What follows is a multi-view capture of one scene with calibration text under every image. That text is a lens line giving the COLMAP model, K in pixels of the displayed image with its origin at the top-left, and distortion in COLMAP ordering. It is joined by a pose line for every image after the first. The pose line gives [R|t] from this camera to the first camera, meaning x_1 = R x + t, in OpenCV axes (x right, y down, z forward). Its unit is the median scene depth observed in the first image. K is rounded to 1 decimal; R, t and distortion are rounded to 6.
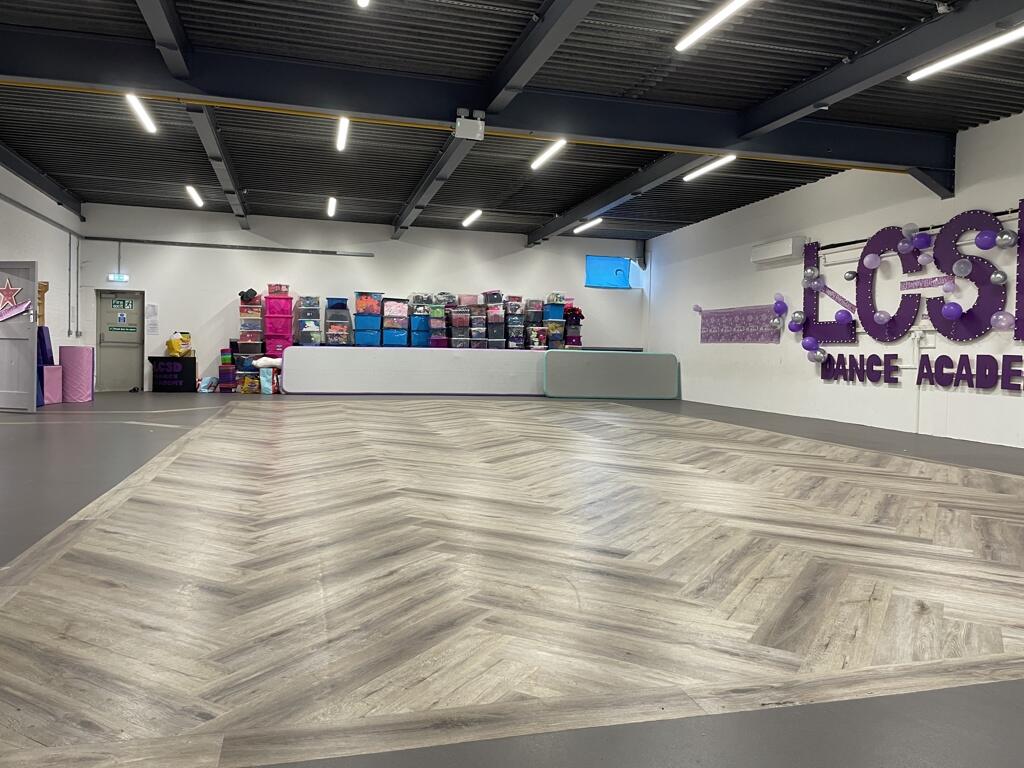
lens RADIAL K [[771.5, 0, 512.0], [0, 771.5, 384.0], [0, 0, 1]] dist [0.078511, -0.122270]
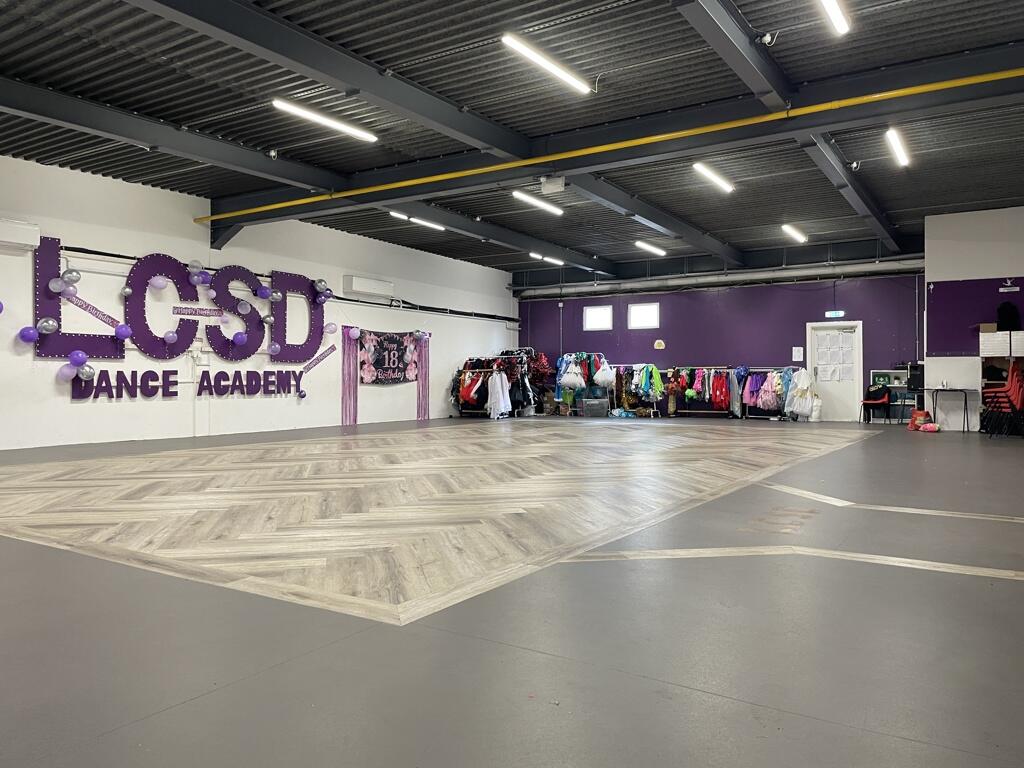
lens RADIAL K [[765.1, 0, 519.2], [0, 765.1, 370.7], [0, 0, 1]] dist [0.075343, -0.124940]
pose [[-0.680154, -0.024570, 0.732658, -0.627719], [0.006865, 0.999181, 0.039881, -0.074635], [-0.733037, 0.032155, -0.679428, 1.320261]]
